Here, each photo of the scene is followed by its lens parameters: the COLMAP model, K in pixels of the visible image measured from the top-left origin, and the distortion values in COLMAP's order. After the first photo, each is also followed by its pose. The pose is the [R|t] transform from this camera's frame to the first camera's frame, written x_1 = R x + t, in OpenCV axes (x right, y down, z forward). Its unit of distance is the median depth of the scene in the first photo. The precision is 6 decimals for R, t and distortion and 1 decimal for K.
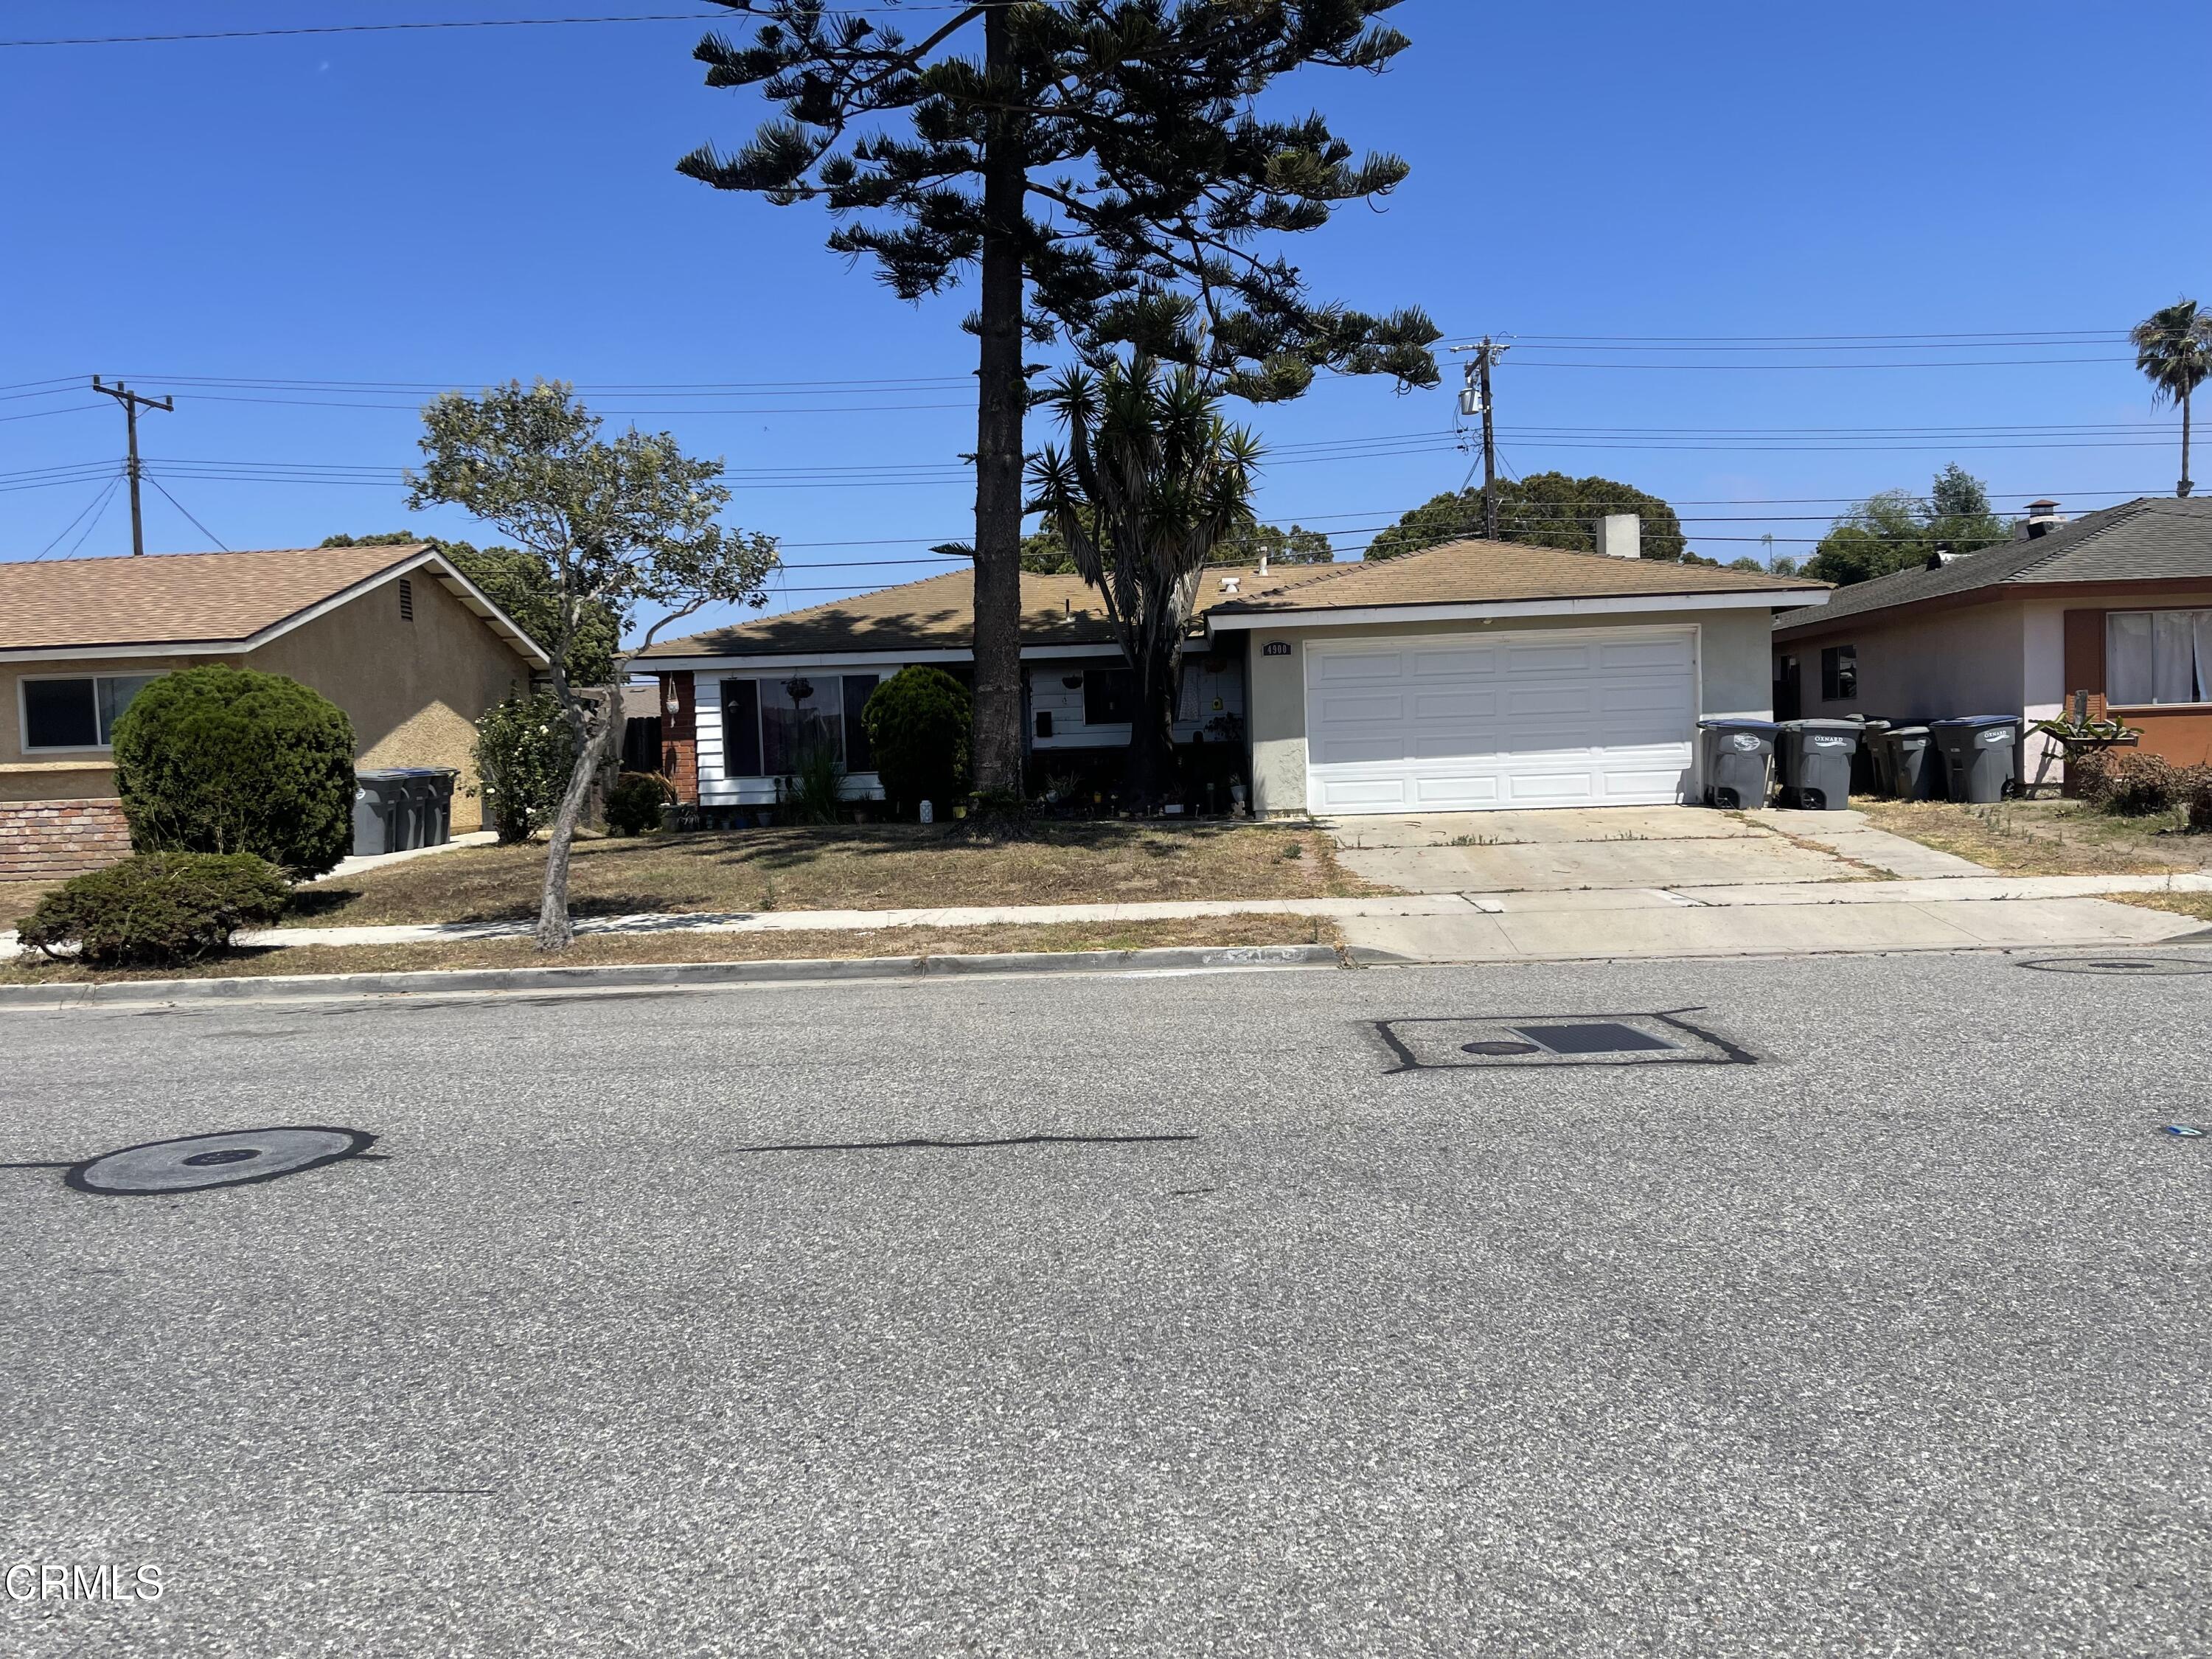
lens RADIAL K [[1664.1, 0, 1106.0], [0, 1664.1, 829.5], [0, 0, 1]] dist [0.065964, -0.076074]
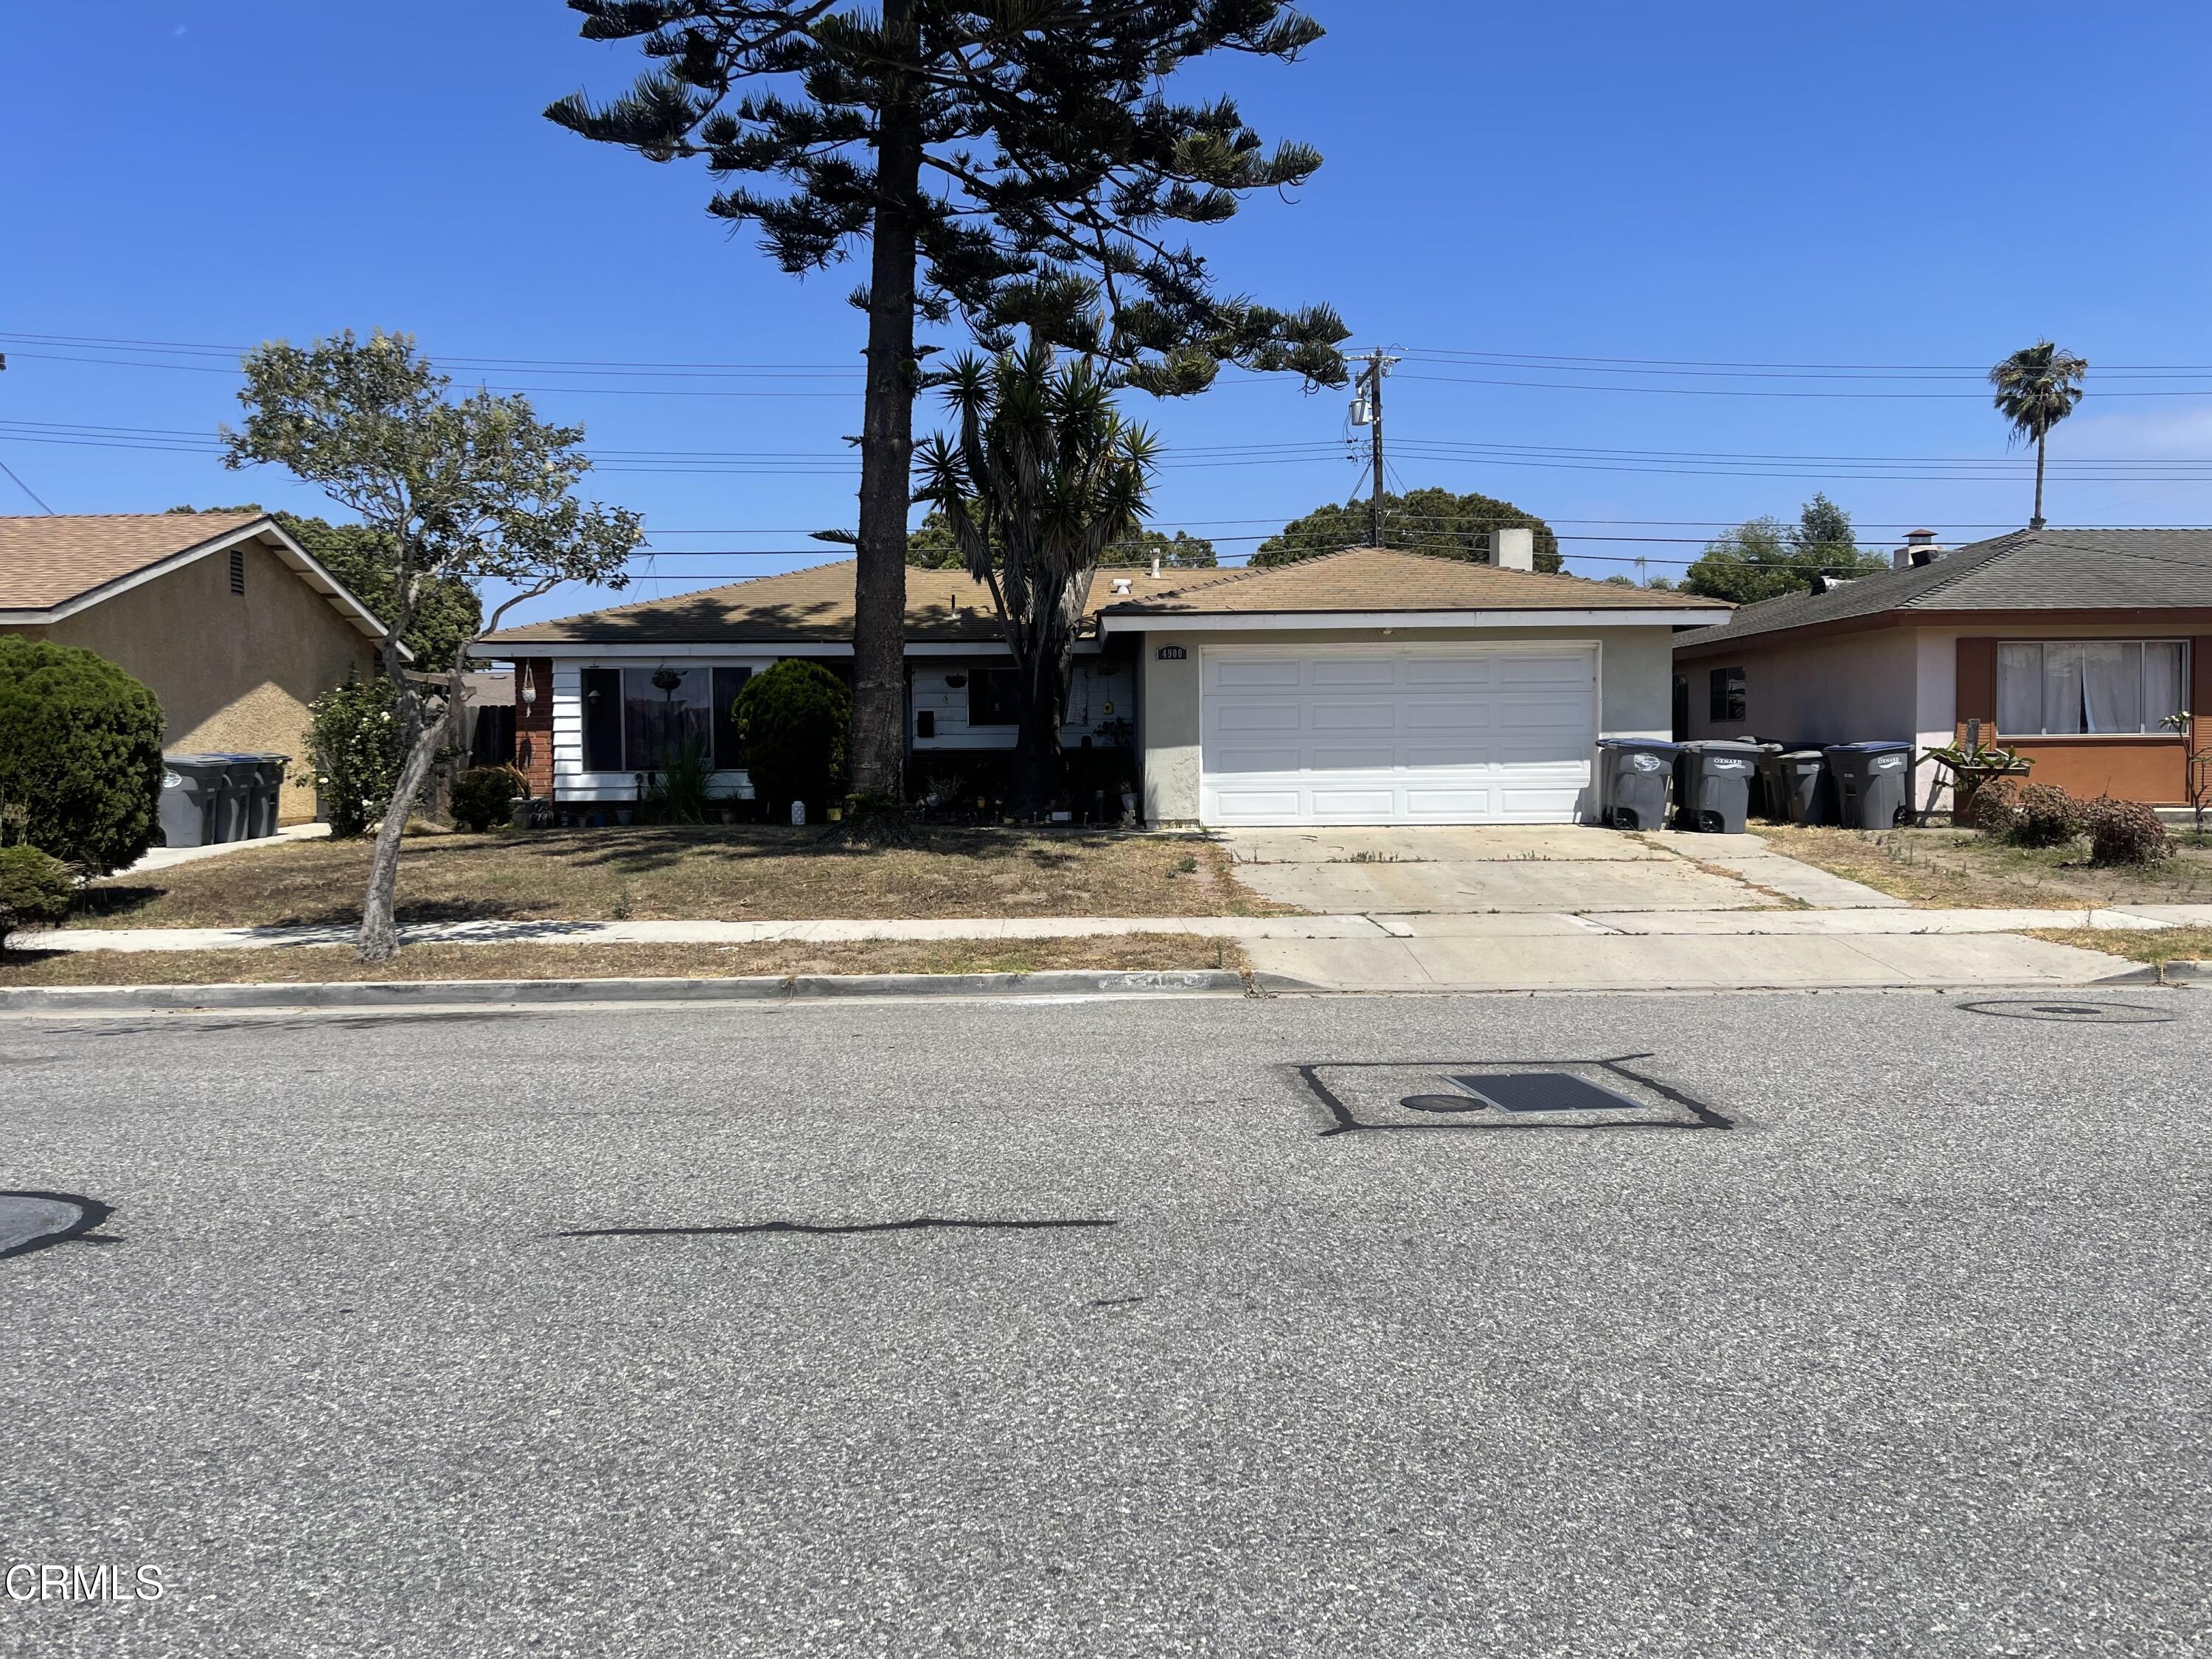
lens RADIAL K [[1670.2, 0, 1107.4], [0, 1670.2, 794.9], [0, 0, 1]] dist [0.072151, -0.092134]
pose [[0.996910, 0.023306, 0.075013, -0.005838], [-0.021634, 0.999501, -0.023023, -0.003770], [-0.075512, 0.021329, 0.996917, 0.047762]]
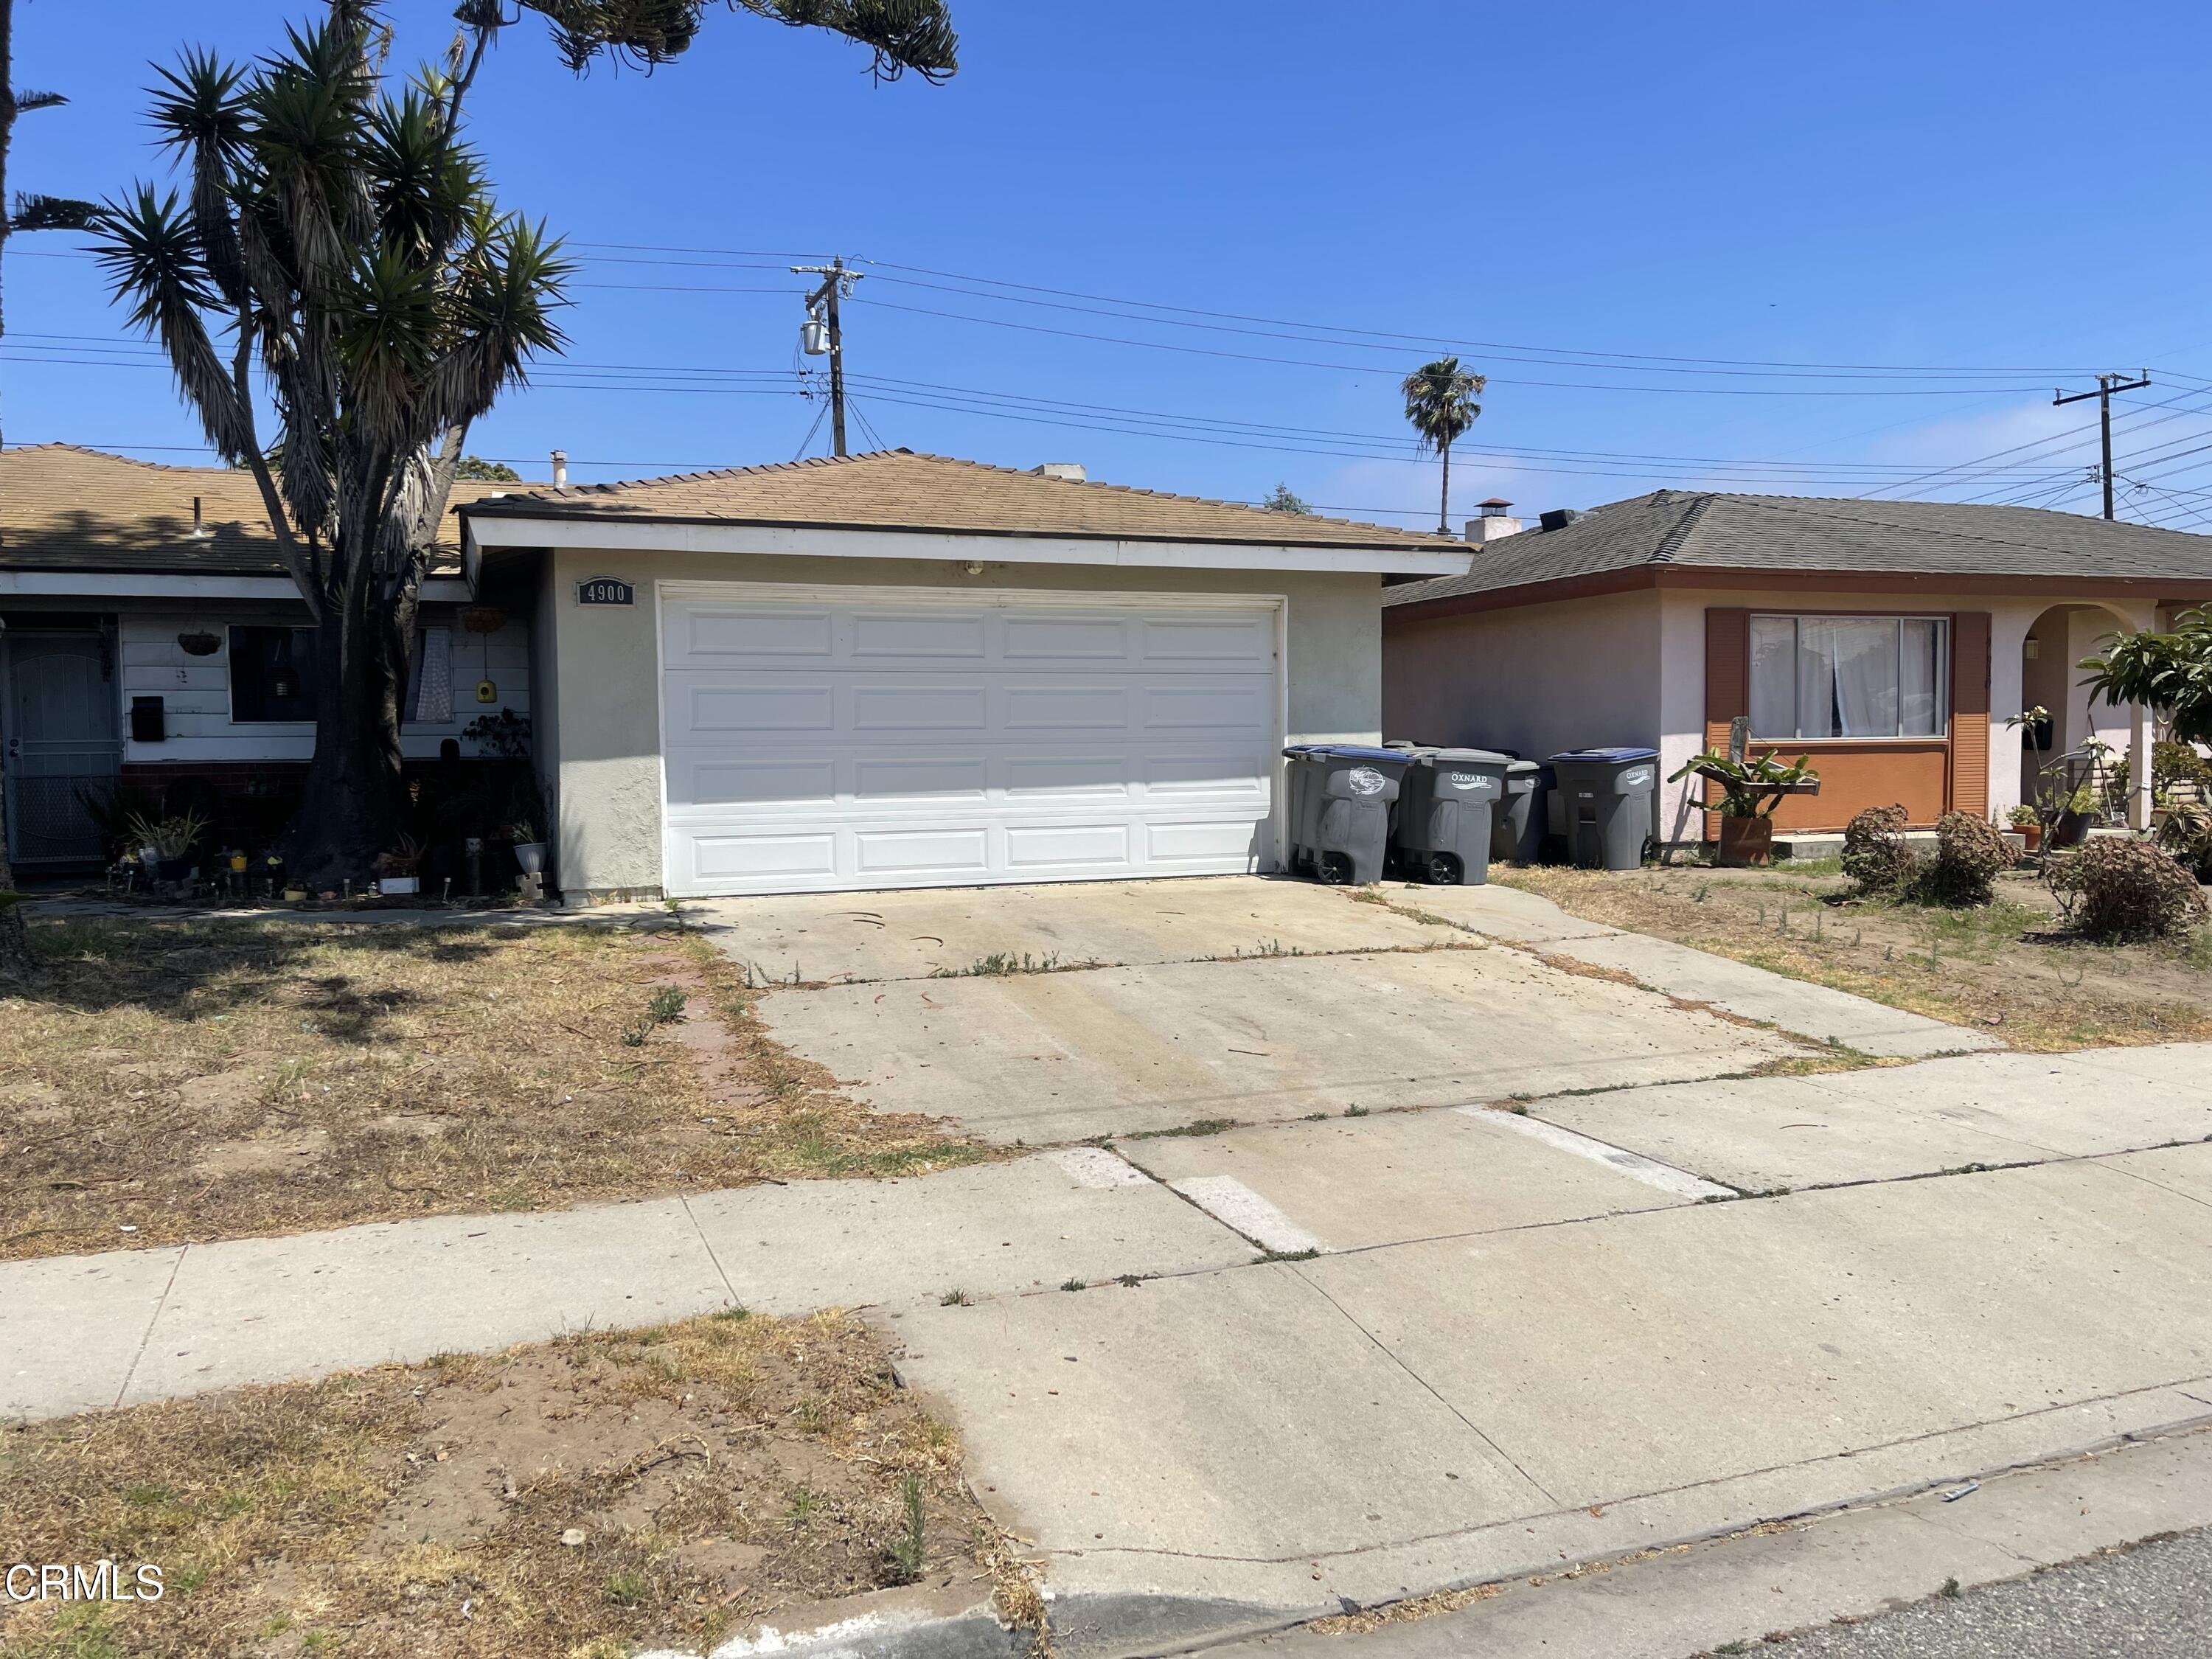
lens RADIAL K [[1664.1, 0, 1106.0], [0, 1664.1, 829.5], [0, 0, 1]] dist [0.065964, -0.076074]
pose [[0.910611, 0.003149, 0.413253, 0.029037], [-0.000306, 0.999976, -0.006944, -0.031051], [-0.413265, 0.006197, 0.910590, 0.493331]]
